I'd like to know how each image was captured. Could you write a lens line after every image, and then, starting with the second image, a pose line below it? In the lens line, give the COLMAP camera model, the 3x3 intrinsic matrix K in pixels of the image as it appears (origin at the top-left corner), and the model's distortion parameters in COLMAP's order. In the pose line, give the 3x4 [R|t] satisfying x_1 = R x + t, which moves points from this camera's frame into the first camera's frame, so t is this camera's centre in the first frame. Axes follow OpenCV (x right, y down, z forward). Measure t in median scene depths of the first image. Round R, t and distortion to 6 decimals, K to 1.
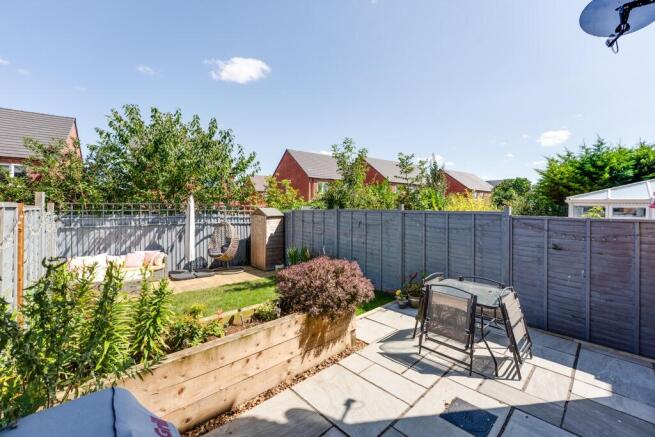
lens RADIAL K [[275.7, 0, 339.3], [0, 275.7, 208.4], [0, 0, 1]] dist [-0.012474, -0.000059]
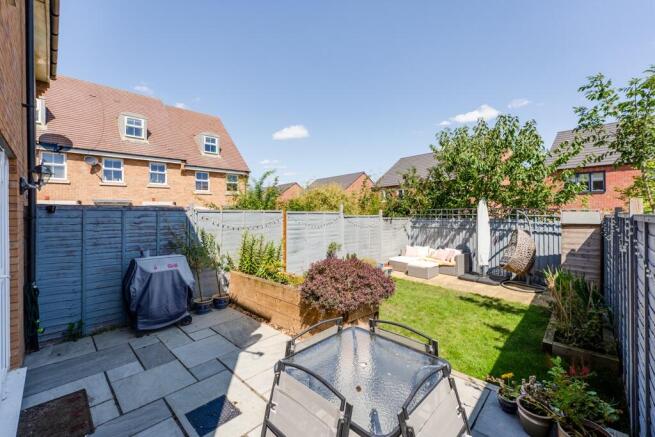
lens RADIAL K [[275.7, 0, 339.3], [0, 275.7, 208.4], [0, 0, 1]] dist [-0.012474, -0.000059]
pose [[0.030405, -0.019458, -0.999348, 1.035755], [0.001723, 0.999810, -0.019414, 0.004410], [0.999536, -0.001132, 0.030433, 0.976341]]
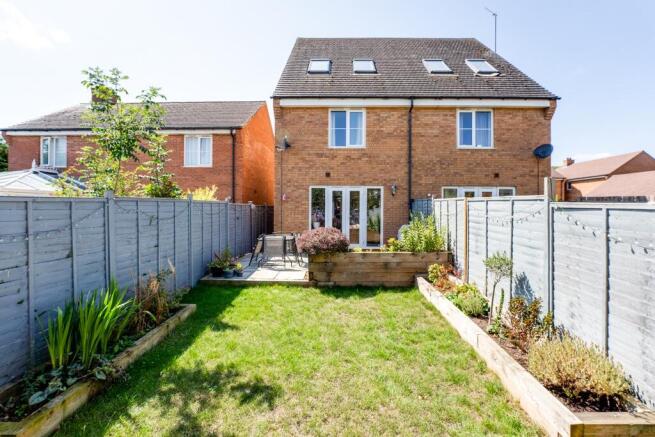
lens RADIAL K [[259.5, 0, 331.5], [0, 259.5, 207.9], [0, 0, 1]] dist [-0.015691, 0.000139]
pose [[-0.688450, -0.017833, 0.725065, -1.356802], [-0.010251, 0.999837, 0.014858, 0.025661], [-0.725212, 0.002796, -0.688520, 2.185222]]
